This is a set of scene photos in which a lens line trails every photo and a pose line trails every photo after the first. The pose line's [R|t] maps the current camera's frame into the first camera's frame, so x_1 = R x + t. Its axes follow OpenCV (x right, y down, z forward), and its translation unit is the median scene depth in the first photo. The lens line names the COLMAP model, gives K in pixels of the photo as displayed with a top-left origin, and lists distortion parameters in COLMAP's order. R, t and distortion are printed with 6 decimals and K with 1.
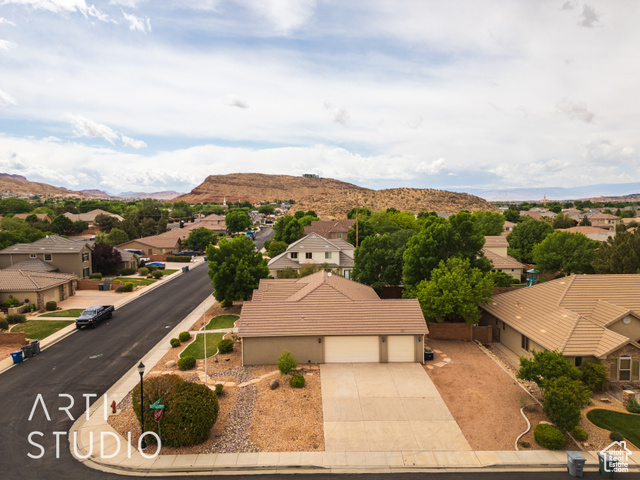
lens RADIAL K [[451.8, 0, 321.2], [0, 451.8, 239.9], [0, 0, 1]] dist [0.018518, -0.000971]
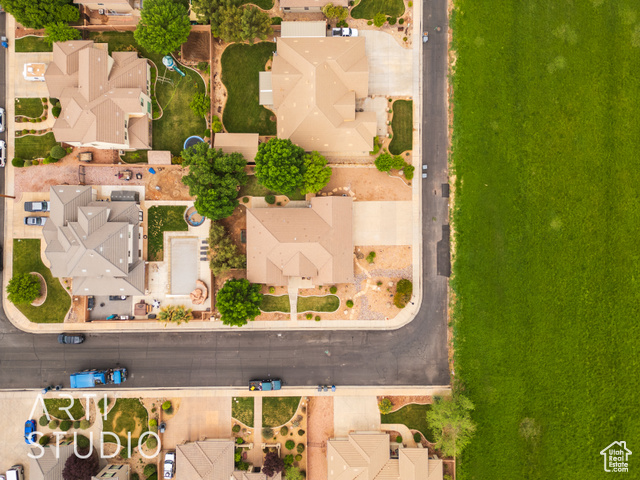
lens RADIAL K [[451.8, 0, 319.1], [0, 451.8, 240.6], [0, 0, 1]] dist [0.018518, -0.000971]
pose [[0.015061, -0.999854, 0.008069, 0.002420], [0.100709, 0.009546, 0.994870, -2.507417], [-0.994802, -0.014171, 0.100838, 1.156270]]
